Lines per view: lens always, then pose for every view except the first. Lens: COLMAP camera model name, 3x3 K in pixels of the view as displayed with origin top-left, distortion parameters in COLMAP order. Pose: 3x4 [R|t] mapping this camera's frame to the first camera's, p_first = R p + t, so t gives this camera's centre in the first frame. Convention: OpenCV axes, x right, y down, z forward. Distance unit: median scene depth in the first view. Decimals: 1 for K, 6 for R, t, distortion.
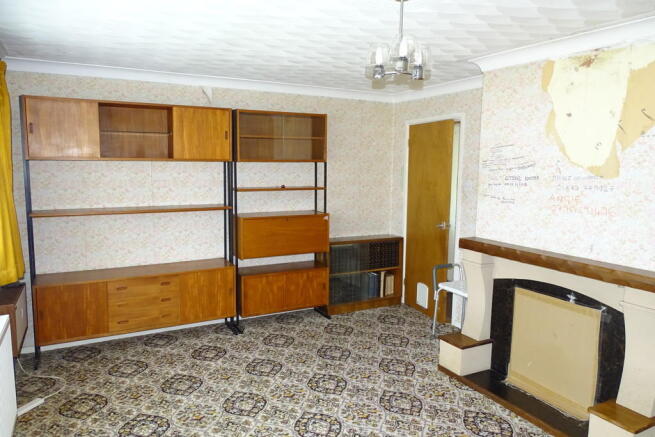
lens RADIAL K [[466.9, 0, 336.0], [0, 466.9, 219.4], [0, 0, 1]] dist [0.007867, 0.010730]
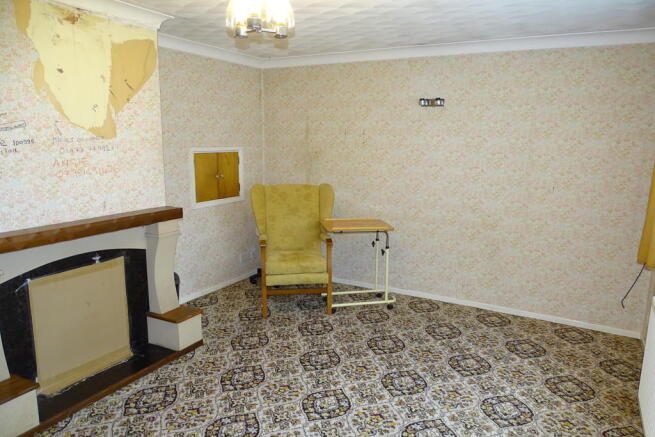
lens RADIAL K [[466.9, 0, 328.7], [0, 466.9, 218.1], [0, 0, 1]] dist [0.007867, 0.010730]
pose [[-0.526386, -0.171807, 0.832706, -0.623390], [0.084789, 0.963882, 0.252470, -0.138046], [-0.846007, 0.203502, -0.492807, 1.115369]]
